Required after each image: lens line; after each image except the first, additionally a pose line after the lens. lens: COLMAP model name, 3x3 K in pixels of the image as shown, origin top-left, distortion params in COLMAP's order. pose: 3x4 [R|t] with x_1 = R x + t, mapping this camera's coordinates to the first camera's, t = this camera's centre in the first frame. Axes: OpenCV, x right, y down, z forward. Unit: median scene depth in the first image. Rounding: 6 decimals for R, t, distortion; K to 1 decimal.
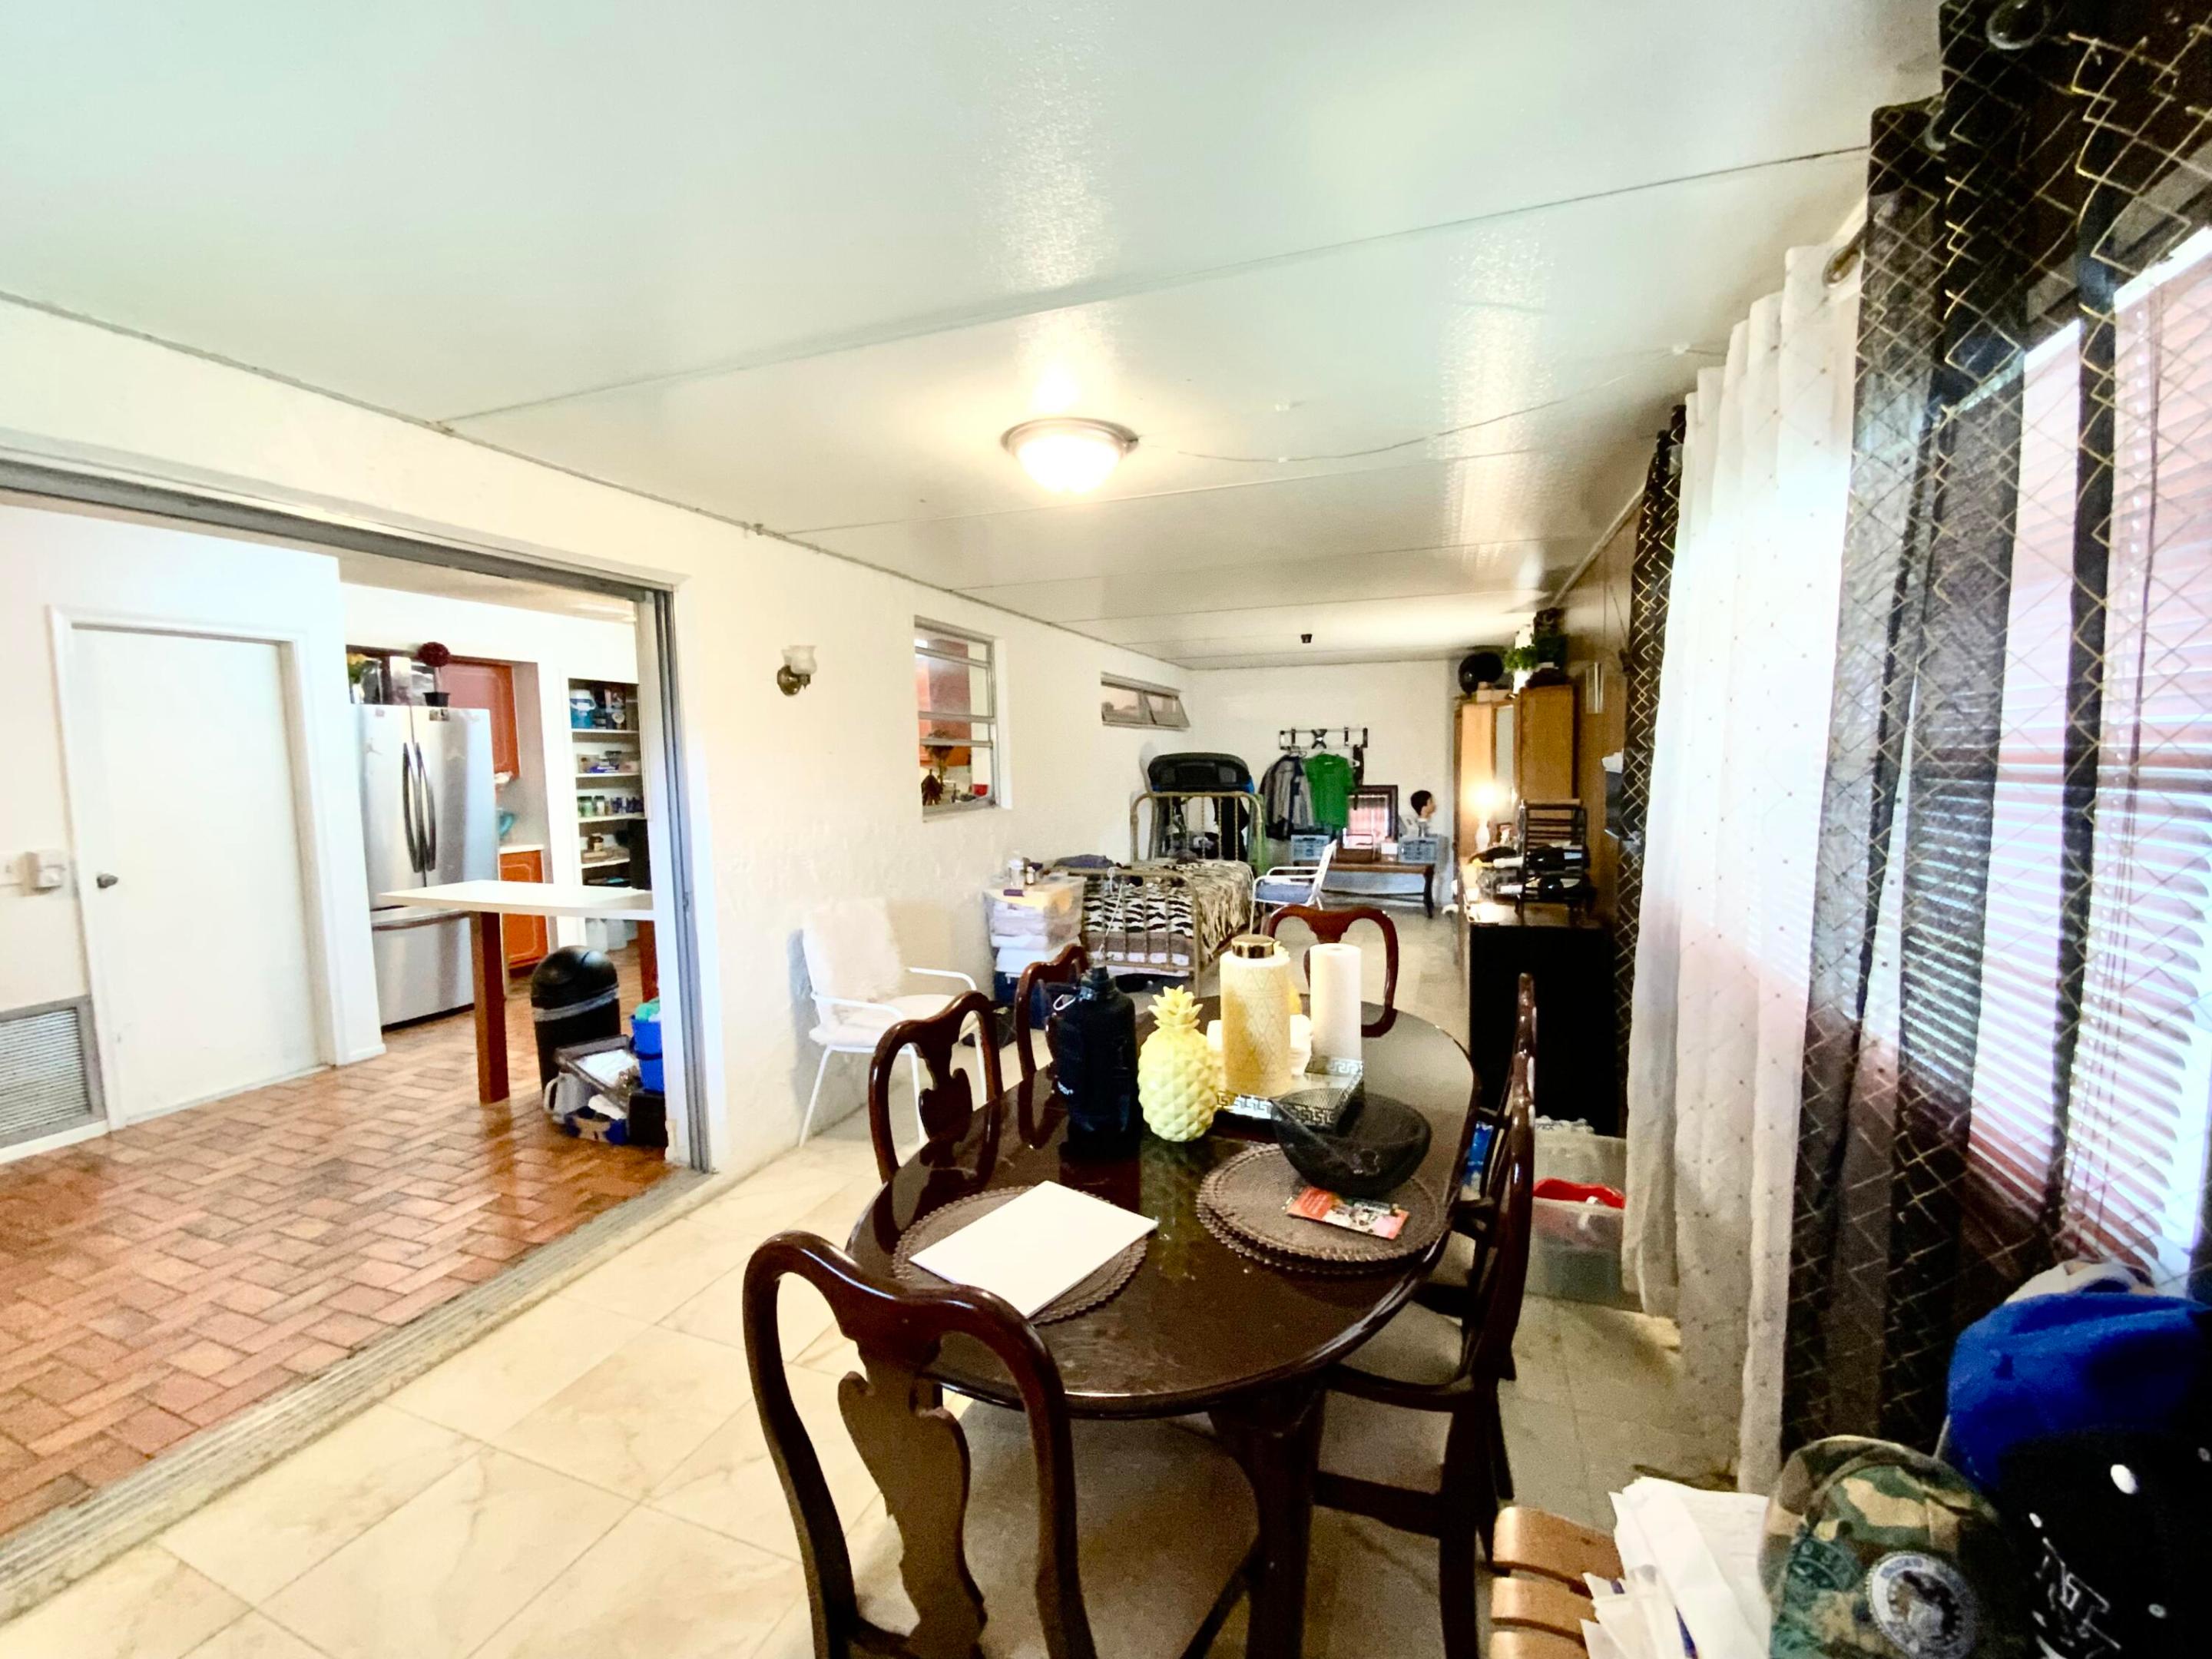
lens RADIAL K [[898.4, 0, 1095.8], [0, 898.4, 820.6], [0, 0, 1]] dist [-0.000125, -0.011145]
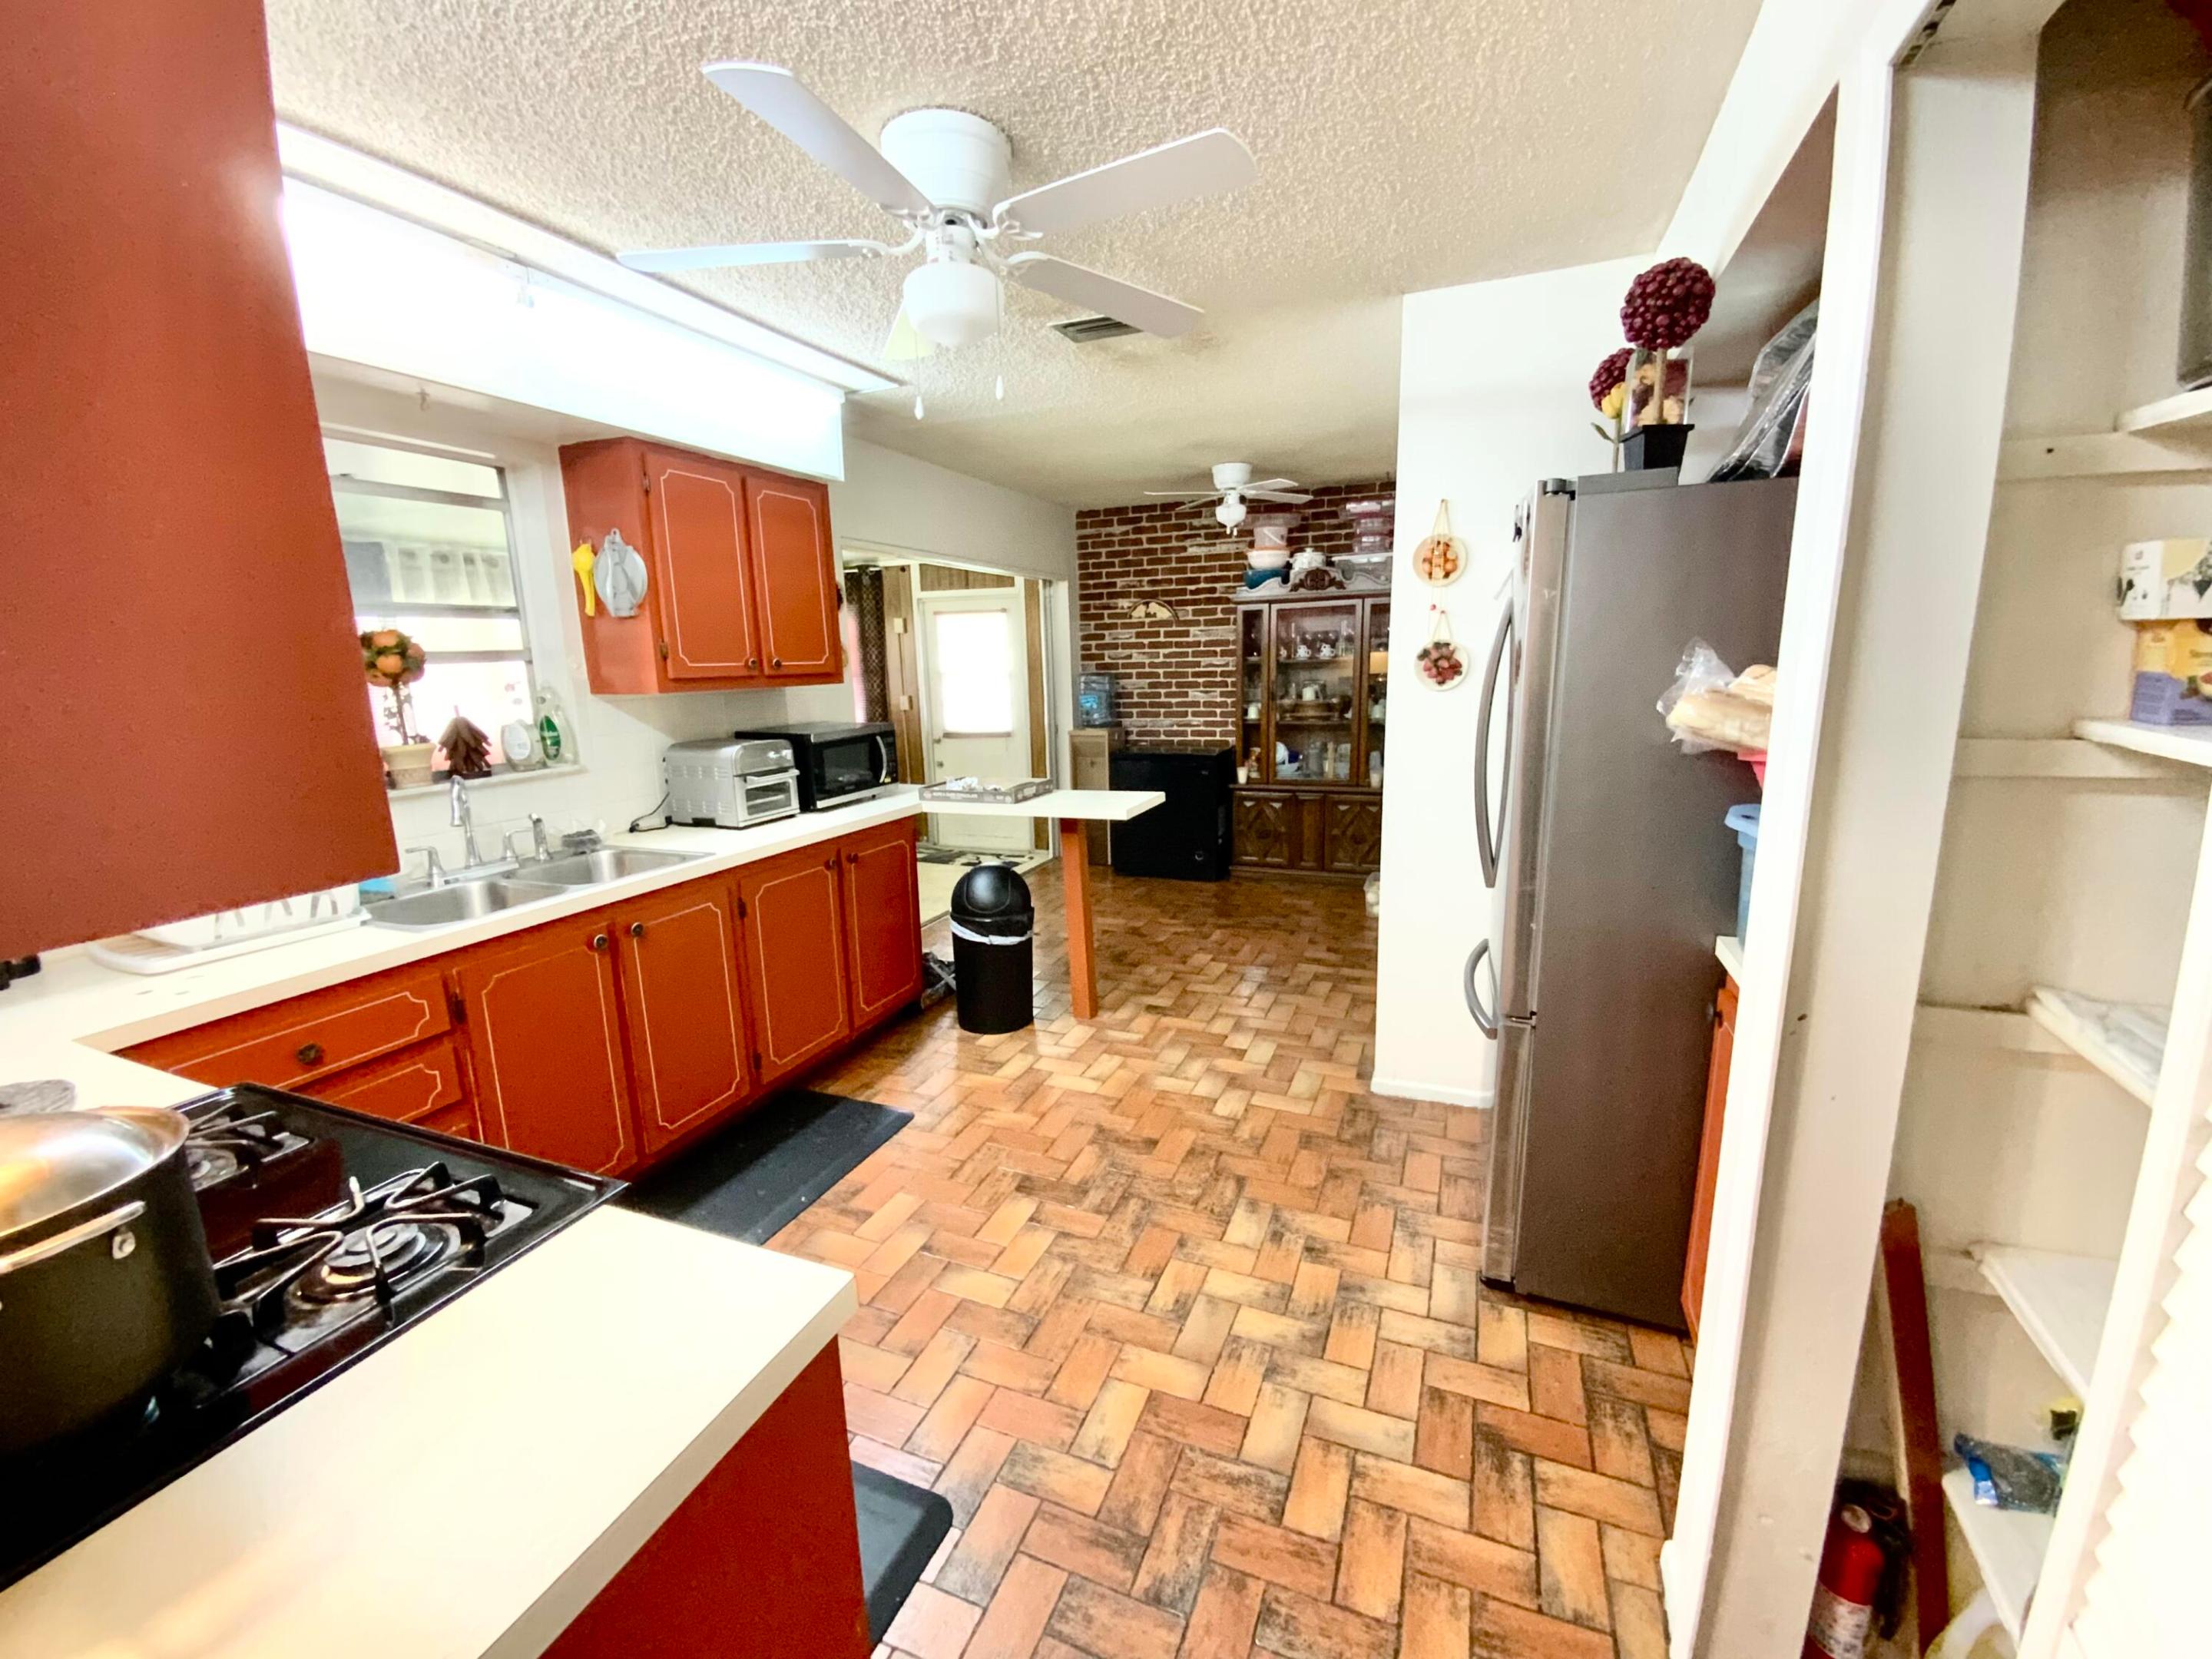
lens RADIAL K [[898.4, 0, 1116.7], [0, 898.4, 825.4], [0, 0, 1]] dist [-0.000125, -0.011145]
pose [[-0.998995, 0.036946, 0.025390, -0.371623], [0.042192, 0.966278, 0.254019, -0.066143], [-0.015148, 0.254835, -0.966866, 0.948199]]
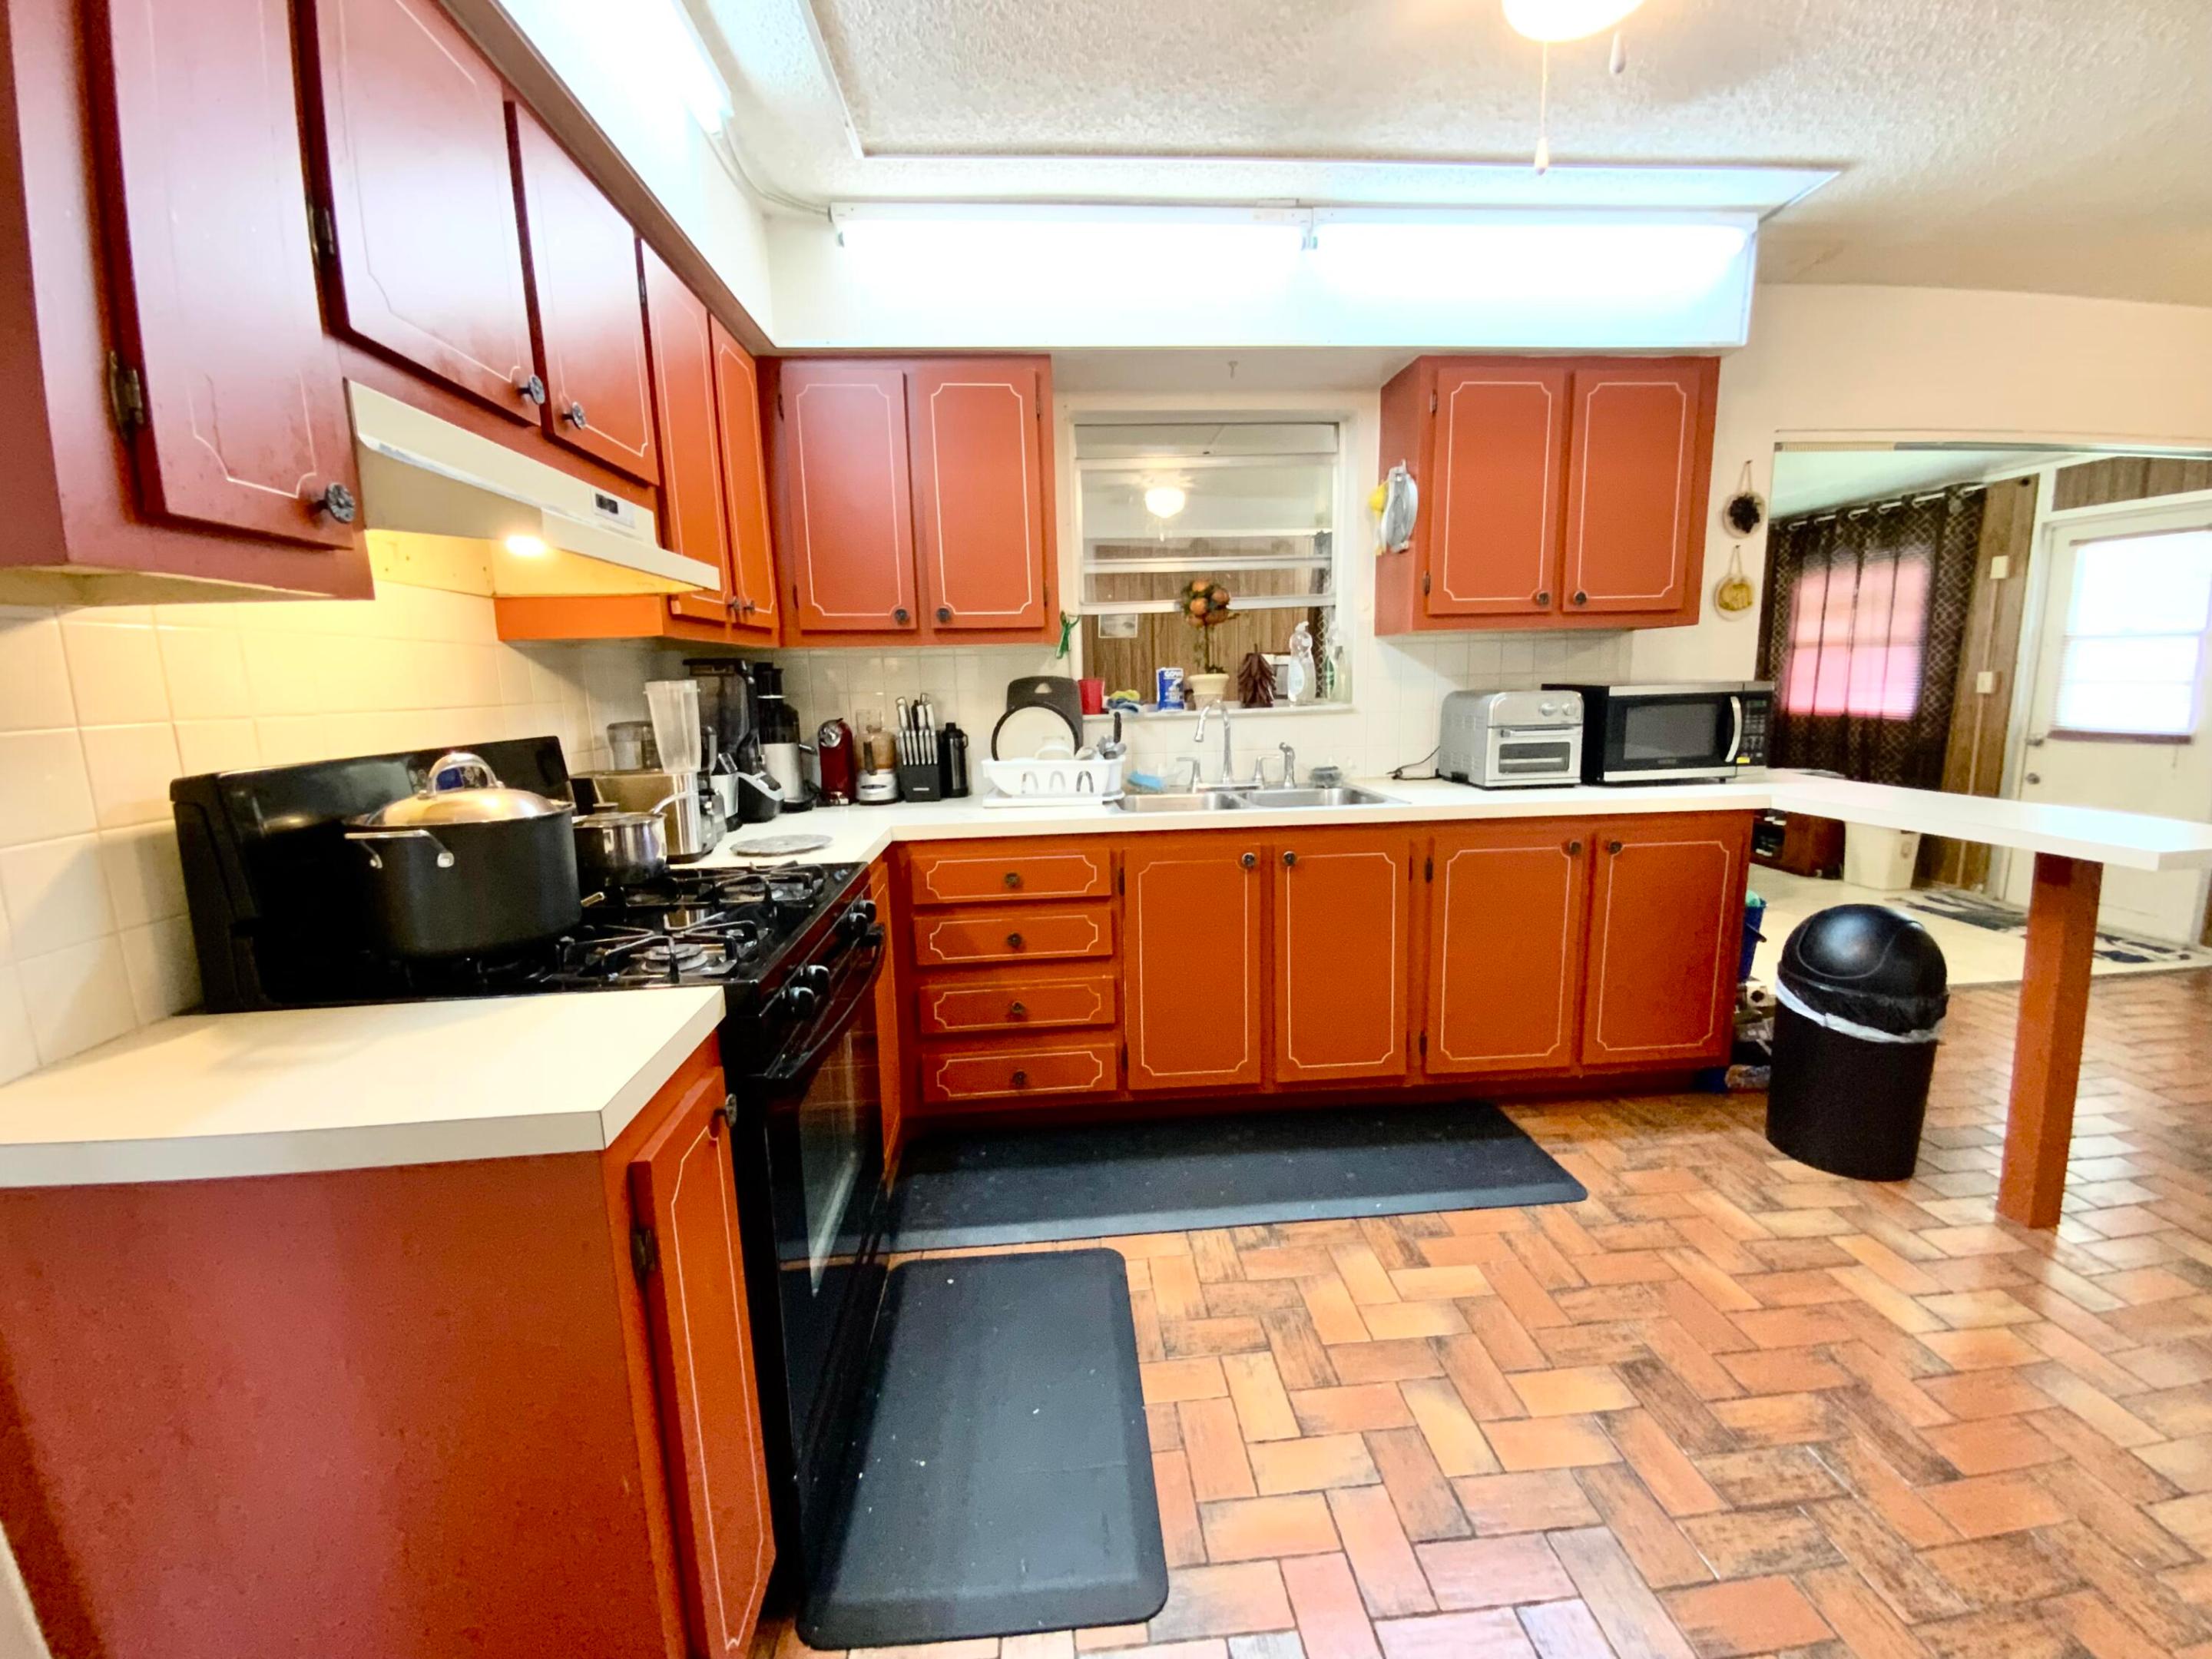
lens RADIAL K [[898.4, 0, 1094.4], [0, 898.4, 828.7], [0, 0, 1]] dist [-0.000125, -0.011145]
pose [[-0.409593, -0.122027, 0.904070, -0.449015], [0.095901, 0.979763, 0.175692, -0.030754], [-0.907214, 0.158663, -0.389601, 0.840936]]
